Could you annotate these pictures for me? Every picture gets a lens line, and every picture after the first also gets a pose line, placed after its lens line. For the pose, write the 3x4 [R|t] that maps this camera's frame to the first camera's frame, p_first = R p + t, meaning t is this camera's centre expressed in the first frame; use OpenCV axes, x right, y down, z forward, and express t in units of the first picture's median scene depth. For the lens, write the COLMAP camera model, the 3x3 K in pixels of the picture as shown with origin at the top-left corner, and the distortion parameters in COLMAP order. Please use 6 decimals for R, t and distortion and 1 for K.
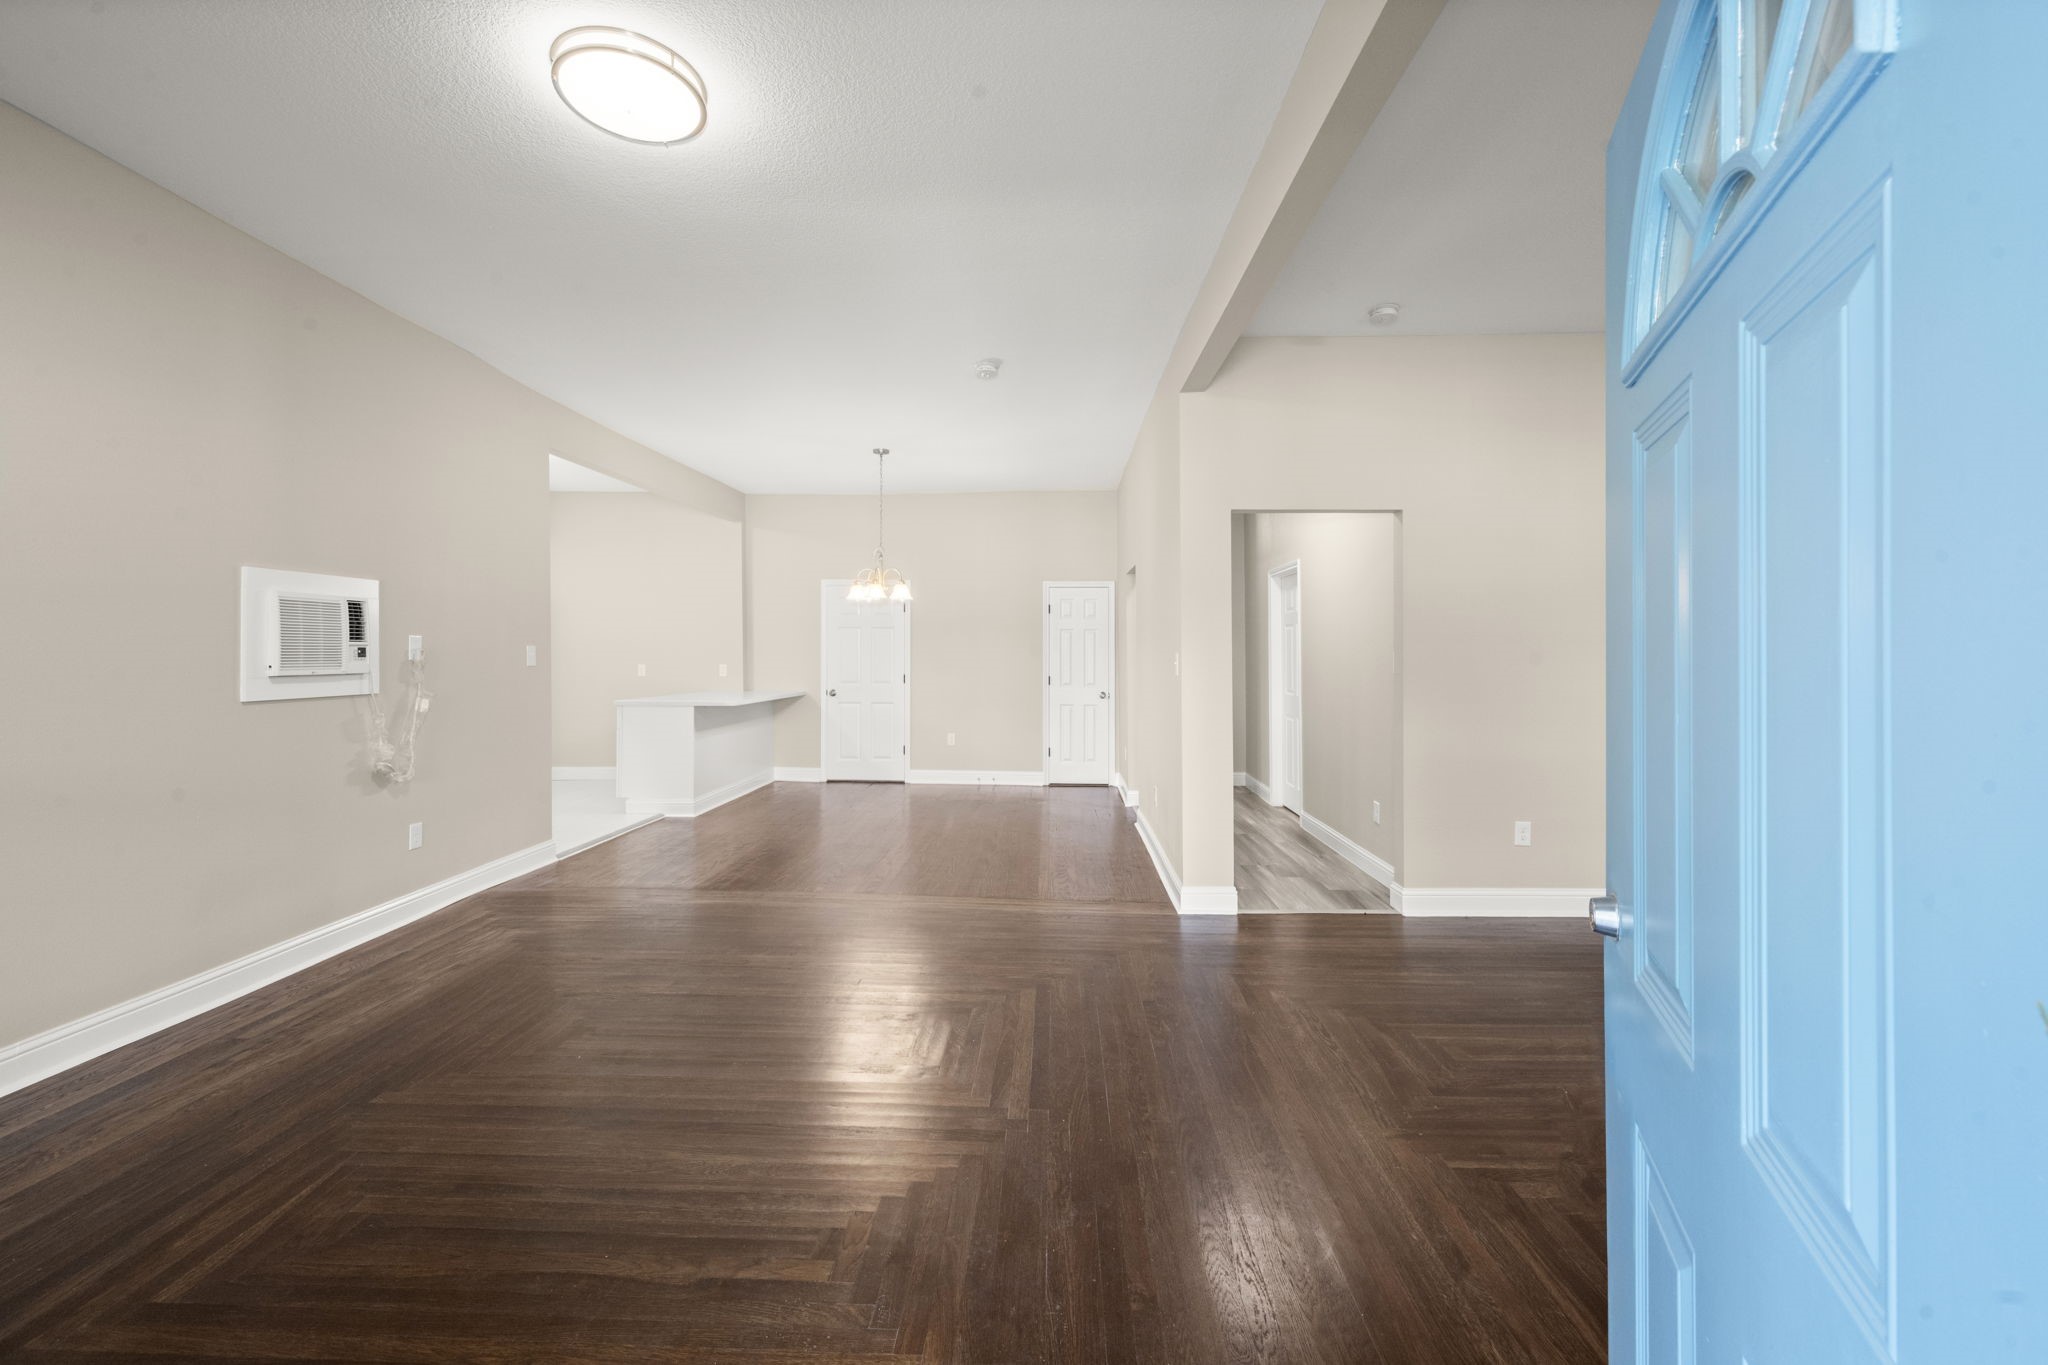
lens RADIAL K [[819.7, 0, 1024.8], [0, 819.7, 662.5], [0, 0, 1]] dist [0.000182, 0.000882]
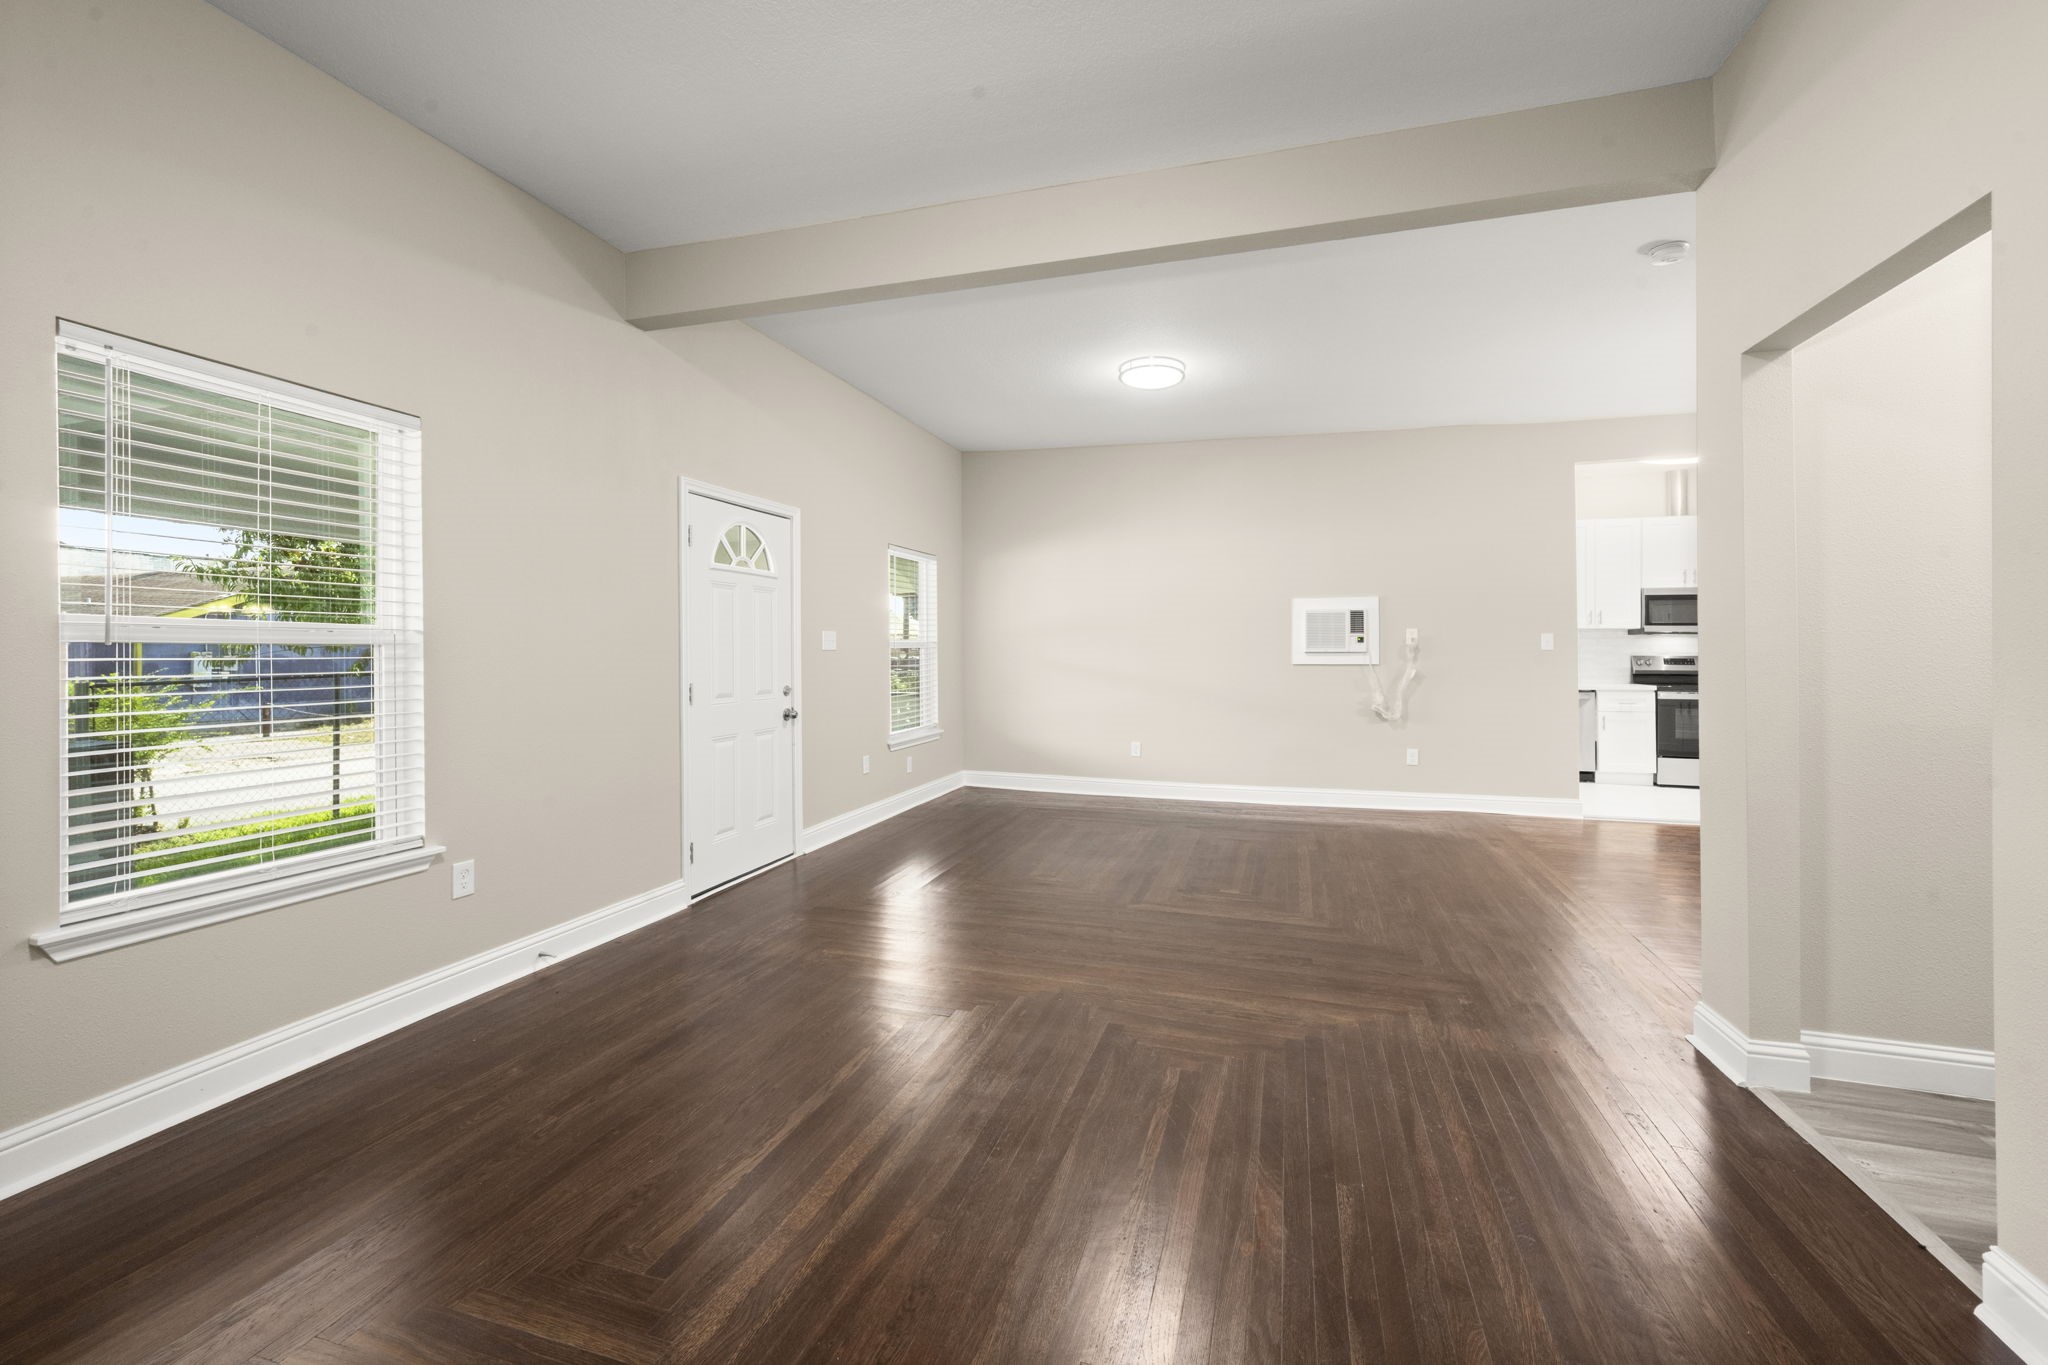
lens RADIAL K [[821.4, 0, 1031.8], [0, 821.4, 652.0], [0, 0, 1]] dist [-0.000944, 0.000185]
pose [[-0.260011, -0.003990, -0.965597, 0.605689], [-0.010201, 0.999947, -0.001386, 0.013470], [0.965552, 0.009490, -0.260038, 0.450361]]
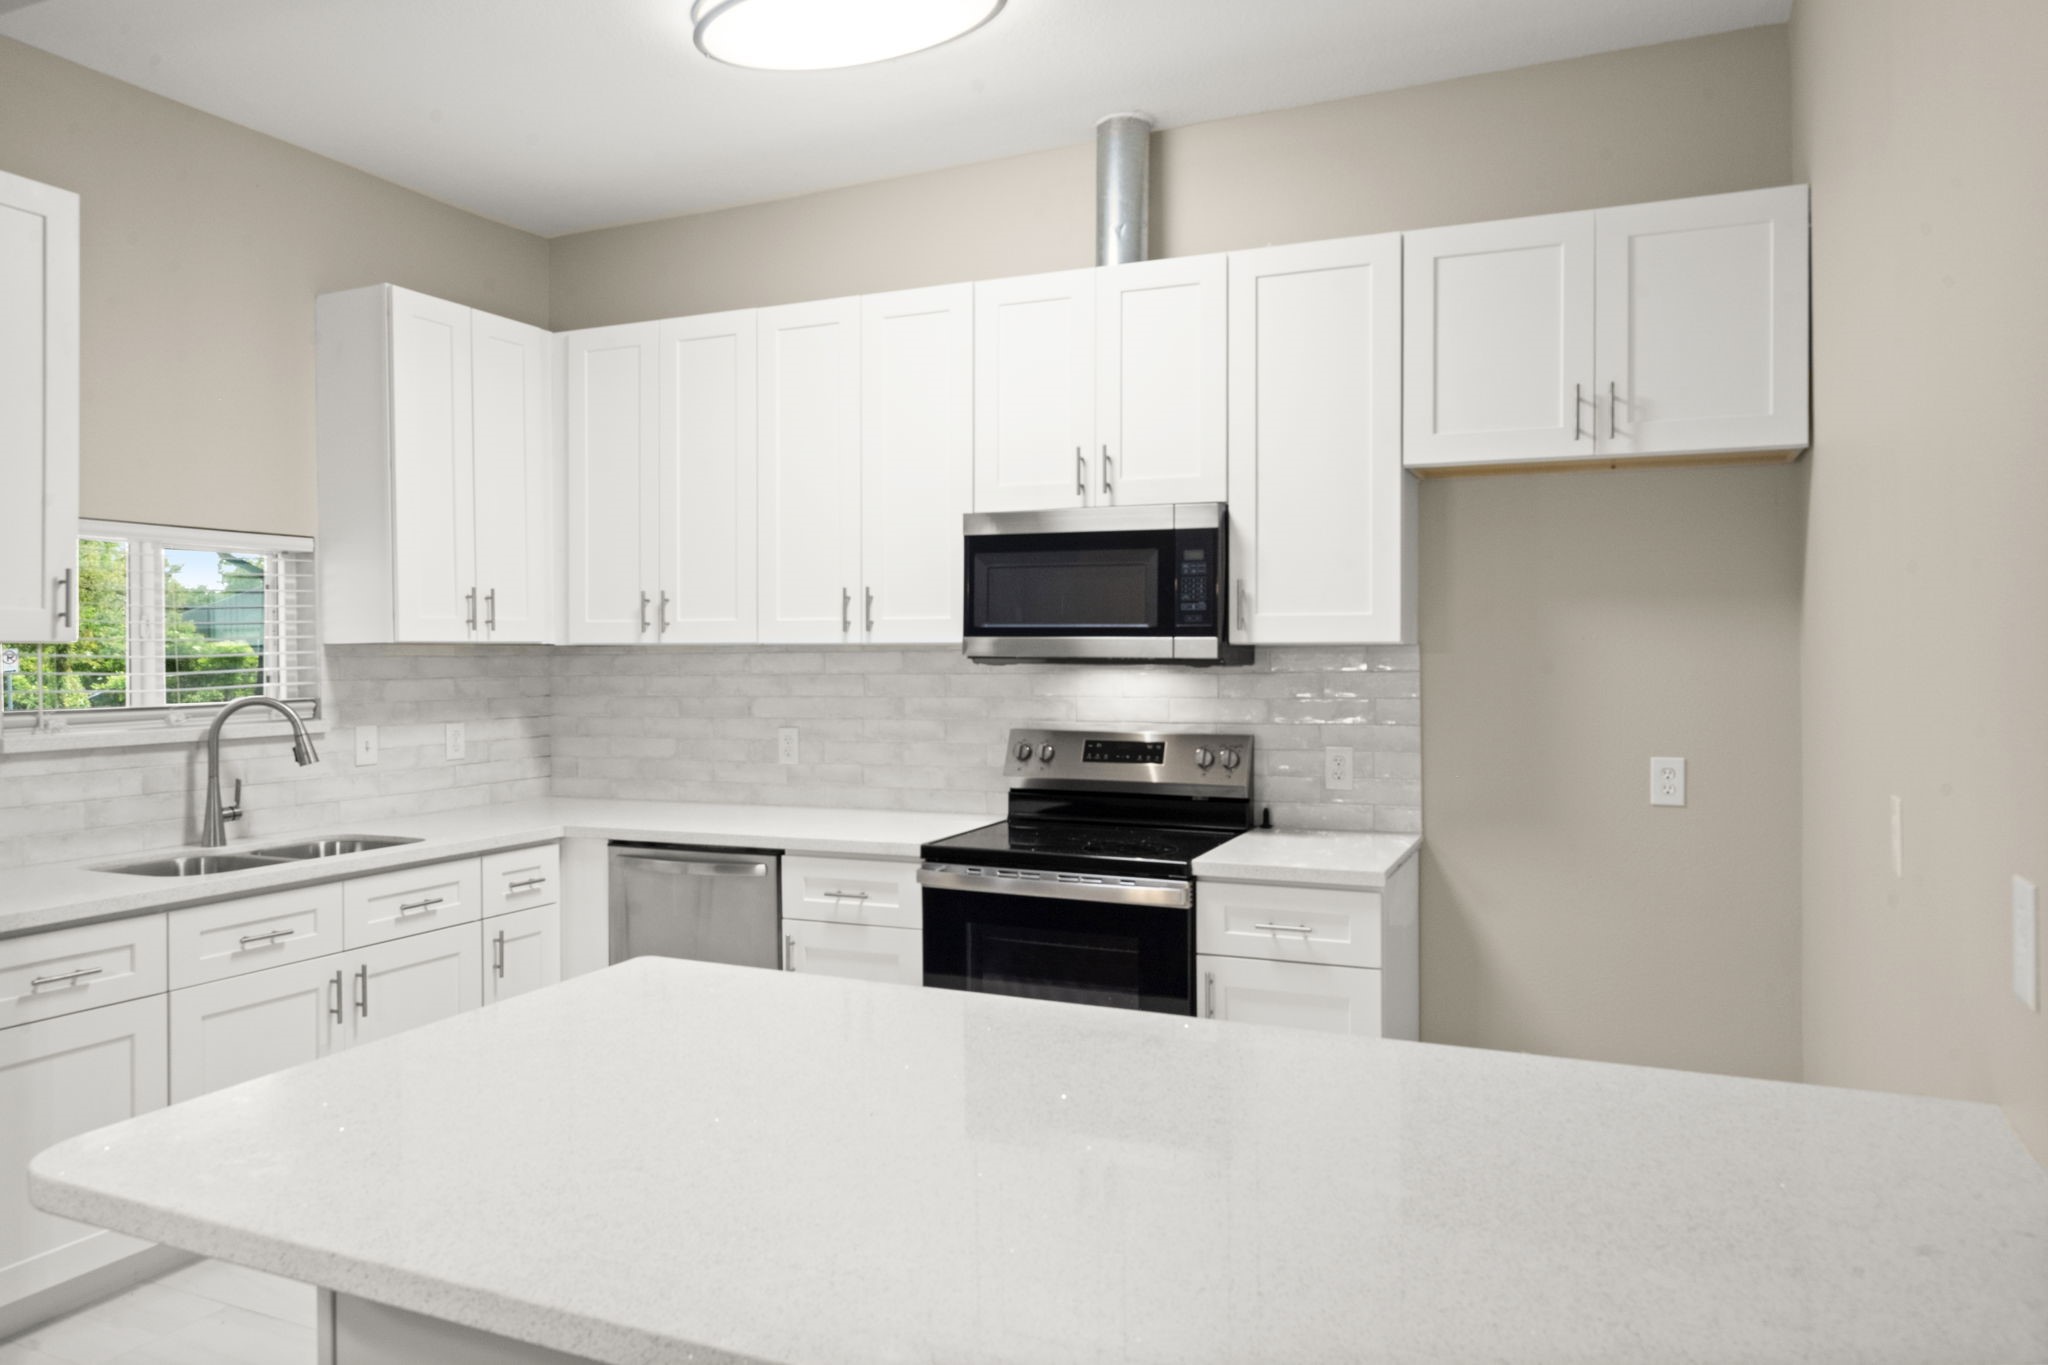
lens RADIAL K [[1307.6, 0, 1024.7], [0, 1307.6, 661.2], [0, 0, 1]] dist [-0.001762, 0.000160]
pose [[-0.357288, 0.003942, -0.933986, -0.246654], [-0.009559, 0.999923, 0.007877, -0.030098], [0.933945, 0.011743, -0.357223, 1.241750]]
